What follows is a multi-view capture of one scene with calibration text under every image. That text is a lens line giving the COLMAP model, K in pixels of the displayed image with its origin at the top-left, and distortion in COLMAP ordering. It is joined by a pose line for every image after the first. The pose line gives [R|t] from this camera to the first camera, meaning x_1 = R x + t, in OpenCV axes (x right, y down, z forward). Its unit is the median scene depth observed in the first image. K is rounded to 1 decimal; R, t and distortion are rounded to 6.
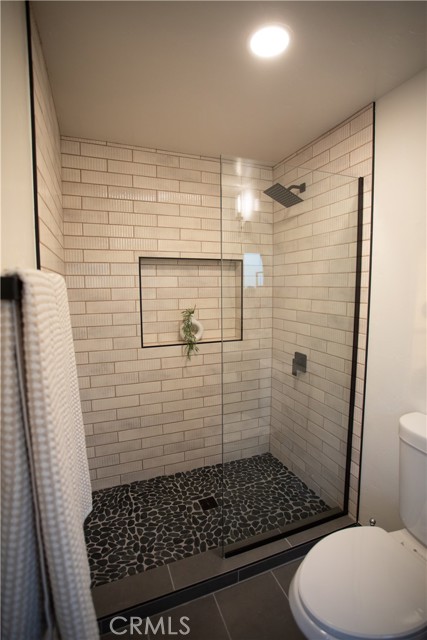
lens RADIAL K [[309.3, 0, 213.5], [0, 309.3, 320.0], [0, 0, 1]] dist [-0.078129, 0.034319]
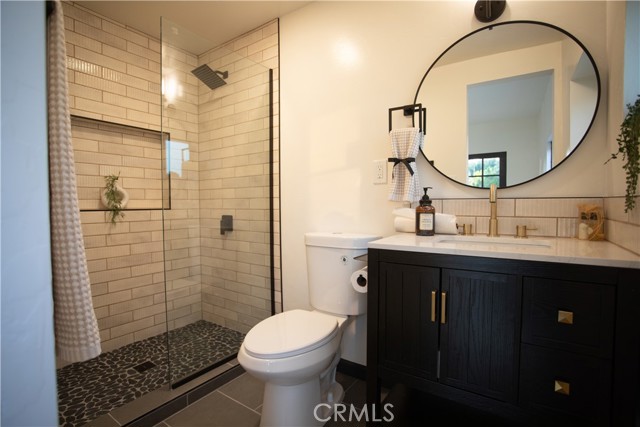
lens RADIAL K [[309.3, 0, 317.5], [0, 309.3, 213.6], [0, 0, 1]] dist [-0.078129, 0.034319]
pose [[0.829049, -0.017536, 0.558901, -0.079838], [0.060721, 0.996421, -0.058807, 0.194142], [-0.555870, 0.082691, 0.827146, -0.139535]]
